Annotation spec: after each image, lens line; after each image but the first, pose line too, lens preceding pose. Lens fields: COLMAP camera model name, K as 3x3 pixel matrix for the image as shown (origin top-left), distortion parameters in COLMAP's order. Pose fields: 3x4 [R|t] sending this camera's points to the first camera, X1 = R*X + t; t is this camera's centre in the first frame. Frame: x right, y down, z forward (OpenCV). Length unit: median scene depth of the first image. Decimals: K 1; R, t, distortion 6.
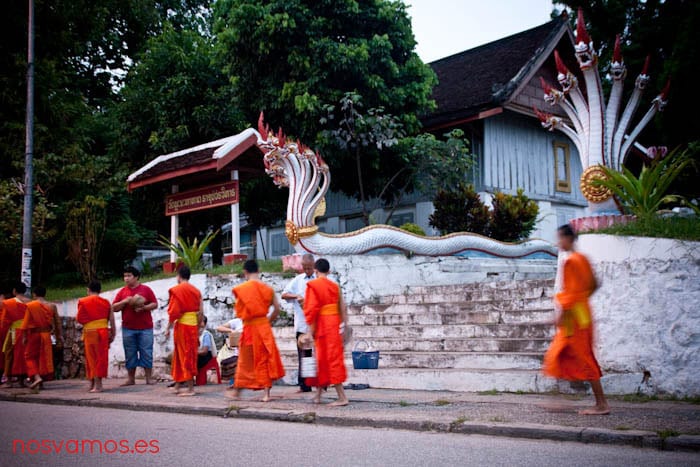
lens RADIAL K [[837.6, 0, 350.0], [0, 837.6, 233.5], [0, 0, 1]] dist [-0.006322, 0.028261]
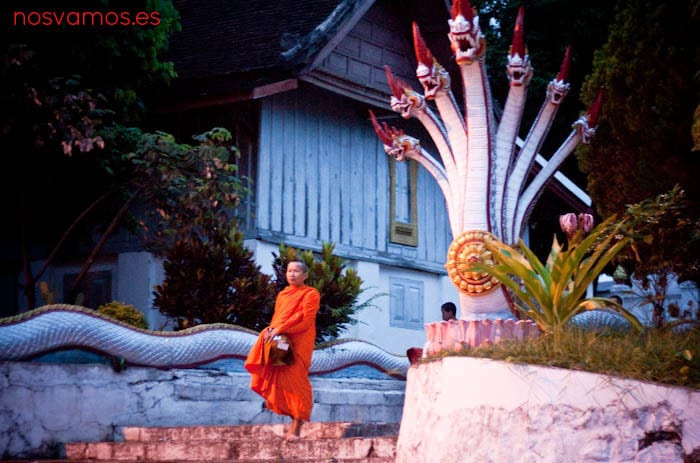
lens RADIAL K [[1854.5, 0, 350.0], [0, 1854.5, 231.5], [0, 0, 1]] dist [-0.130082, -0.832662]
pose [[0.971888, 0.048615, 0.230370, -0.061516], [-0.042284, 0.998582, -0.032344, -0.027938], [-0.231616, 0.021694, 0.972565, -0.159497]]
